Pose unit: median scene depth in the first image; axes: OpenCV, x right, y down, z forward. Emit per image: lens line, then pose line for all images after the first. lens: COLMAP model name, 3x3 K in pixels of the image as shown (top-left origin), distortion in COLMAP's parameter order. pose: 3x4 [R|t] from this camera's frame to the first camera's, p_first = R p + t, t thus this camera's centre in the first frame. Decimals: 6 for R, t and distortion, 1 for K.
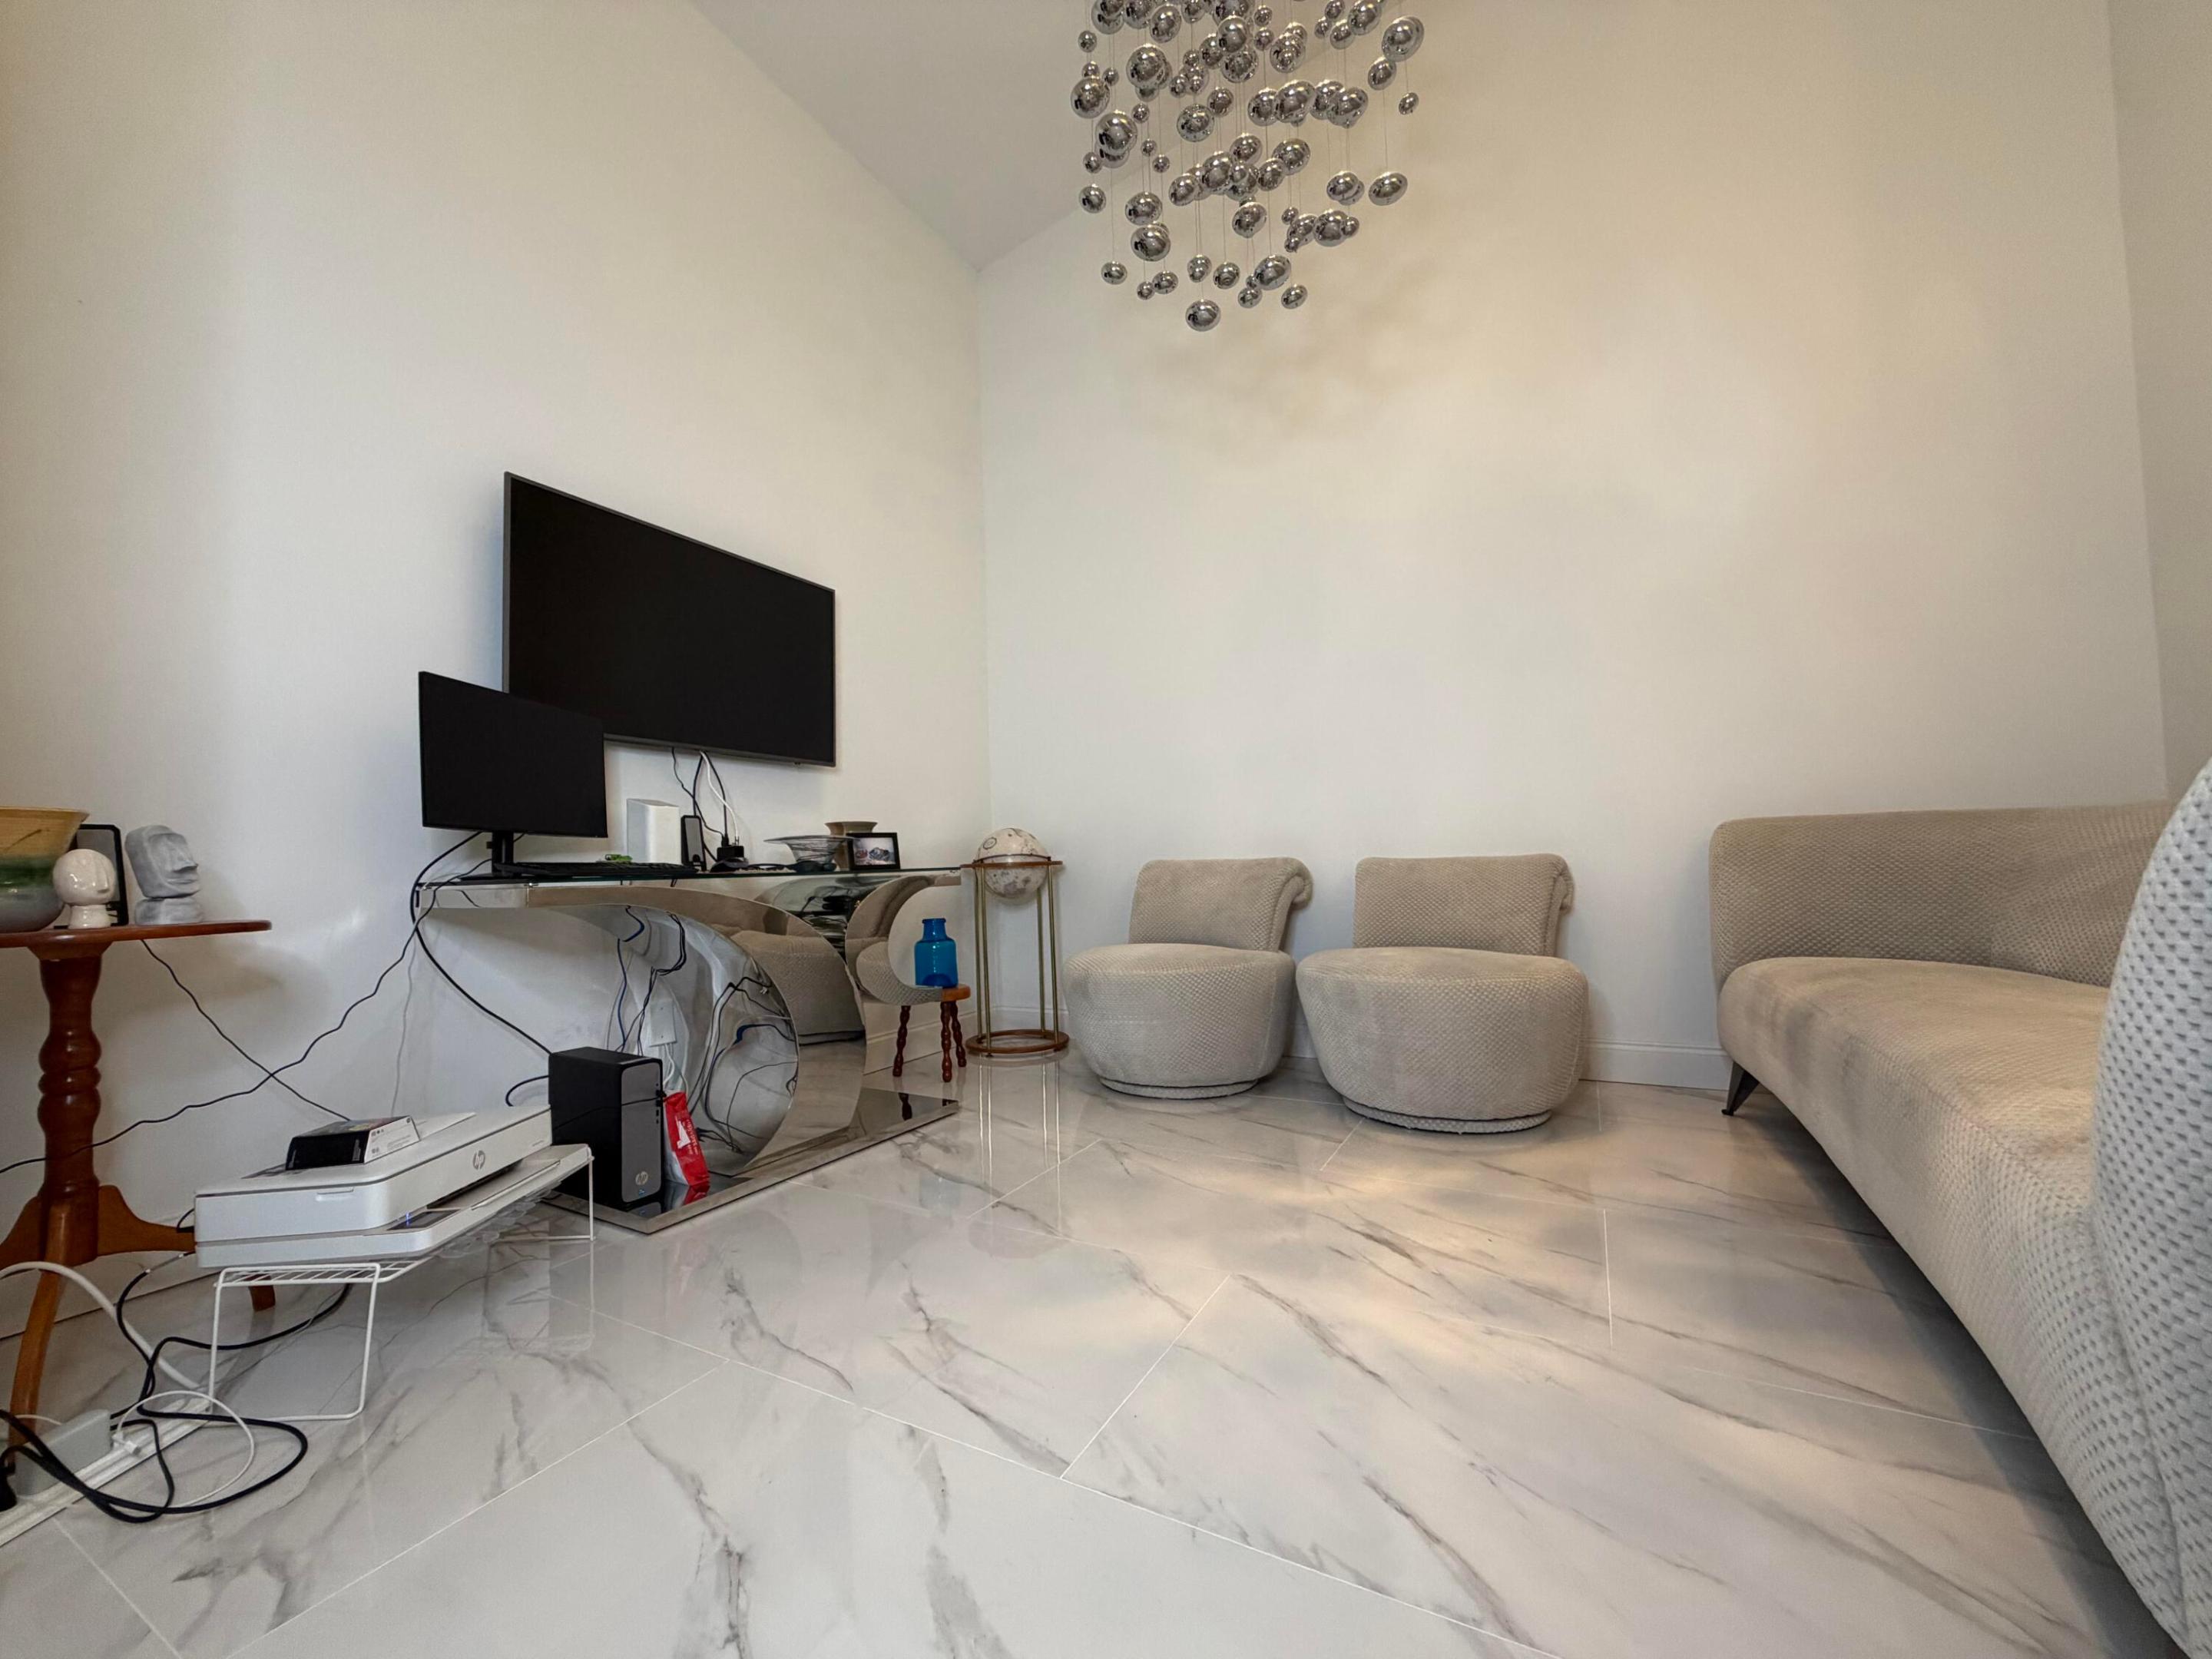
lens RADIAL K [[887.6, 0, 1099.3], [0, 887.6, 837.6], [0, 0, 1]] dist [-0.006670, 0.001211]
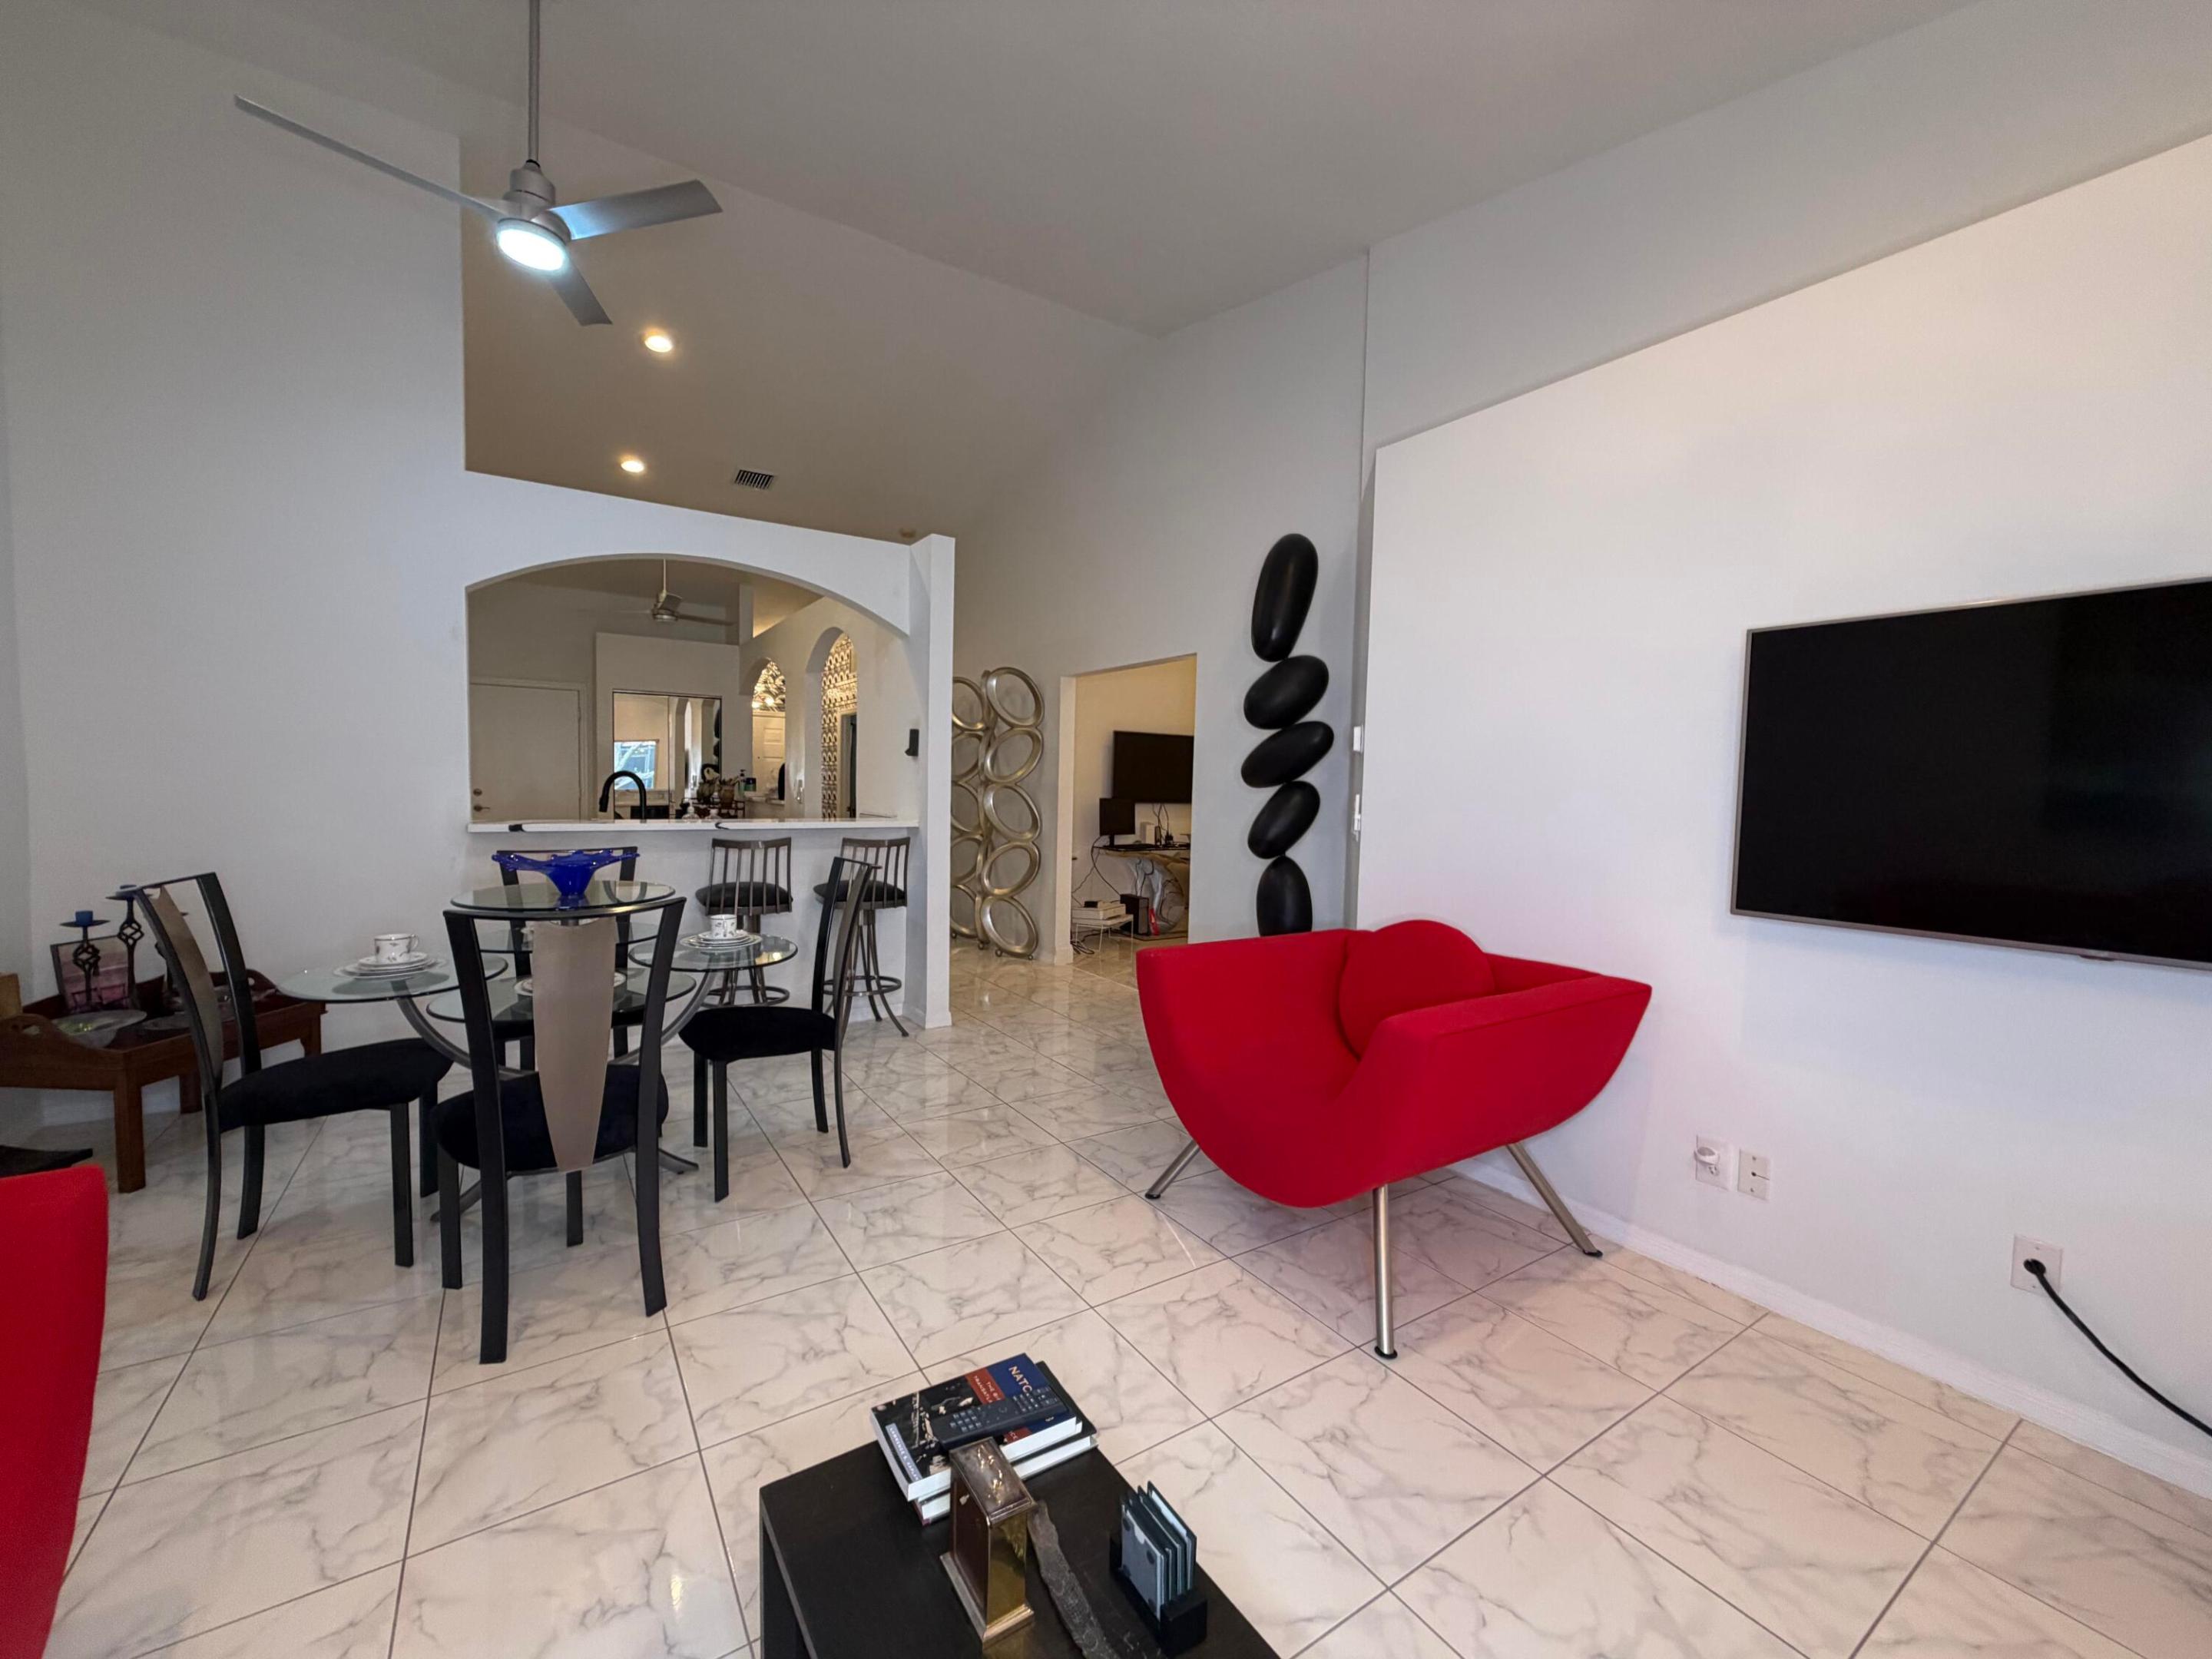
lens RADIAL K [[887.6, 0, 1105.0], [0, 887.6, 826.6], [0, 0, 1]] dist [-0.006670, 0.001211]
pose [[0.887601, 0.068718, -0.455459, 0.998498], [-0.027506, 0.994952, 0.096511, -0.393536], [0.459792, -0.073135, 0.885010, -2.314737]]
